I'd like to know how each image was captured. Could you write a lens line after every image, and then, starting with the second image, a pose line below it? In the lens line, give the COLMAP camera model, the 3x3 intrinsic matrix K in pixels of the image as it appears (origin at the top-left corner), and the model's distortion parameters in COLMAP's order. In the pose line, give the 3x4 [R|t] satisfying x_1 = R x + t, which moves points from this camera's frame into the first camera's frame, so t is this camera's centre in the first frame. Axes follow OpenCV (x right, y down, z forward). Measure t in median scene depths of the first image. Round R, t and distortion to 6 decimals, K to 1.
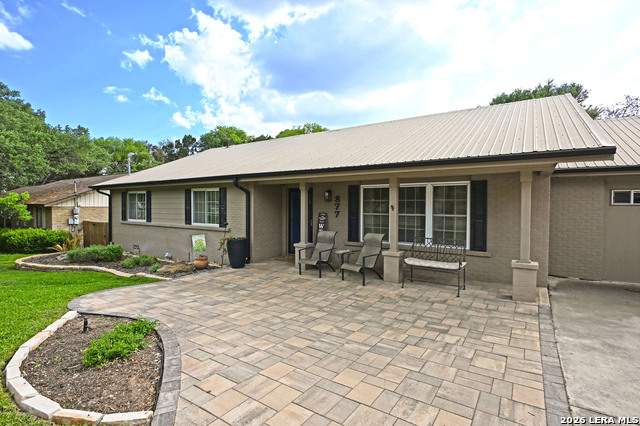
lens RADIAL K [[311.9, 0, 321.9], [0, 311.9, 213.0], [0, 0, 1]] dist [-0.000419, 0.000665]
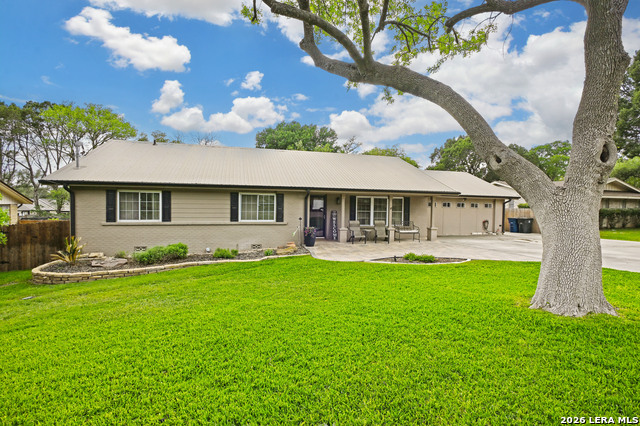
lens RADIAL K [[311.9, 0, 321.9], [0, 311.9, 213.0], [0, 0, 1]] dist [-0.000419, 0.000665]
pose [[0.654699, -0.015484, 0.755731, -1.143962], [0.006974, 0.999871, 0.014445, -0.011971], [-0.755858, -0.004187, 0.654723, -0.066124]]
